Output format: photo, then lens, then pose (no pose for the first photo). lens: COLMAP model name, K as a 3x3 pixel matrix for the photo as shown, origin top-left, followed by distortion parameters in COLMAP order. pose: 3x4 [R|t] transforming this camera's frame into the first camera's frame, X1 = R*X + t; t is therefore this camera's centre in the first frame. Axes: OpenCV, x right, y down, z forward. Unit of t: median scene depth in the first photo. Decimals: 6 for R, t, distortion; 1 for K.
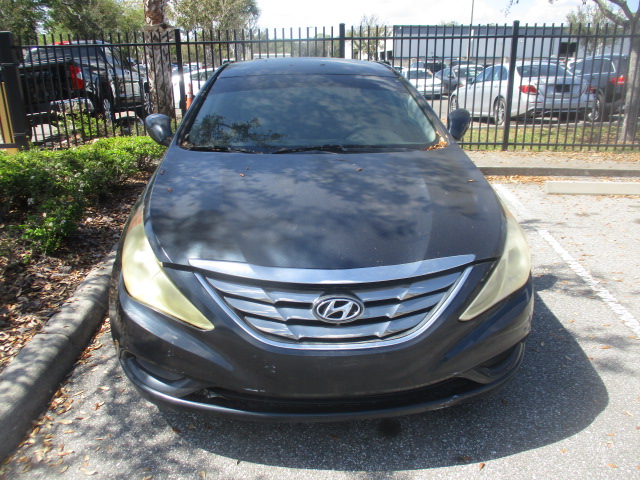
lens RADIAL K [[547.5, 0, 325.8], [0, 547.5, 237.8], [0, 0, 1]] dist [-0.061764, 0.040782]
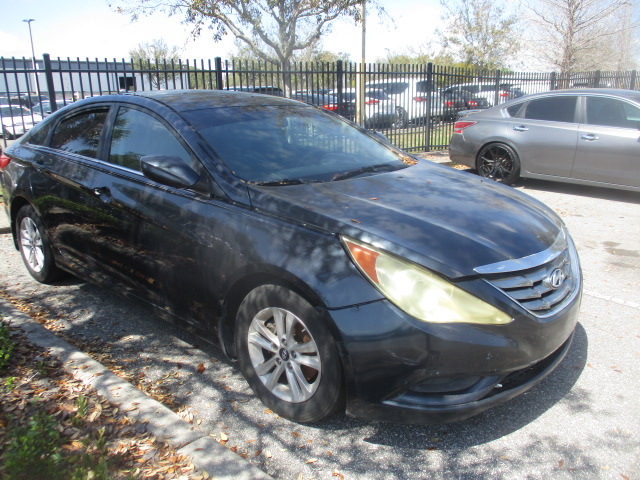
lens RADIAL K [[547.5, 0, 326.6], [0, 547.5, 244.4], [0, 0, 1]] dist [-0.061764, 0.040782]
pose [[0.702843, -0.187180, 0.686276, -0.114062], [0.219386, 0.974769, 0.041184, -0.011365], [-0.676669, 0.121614, 0.726174, 0.037757]]
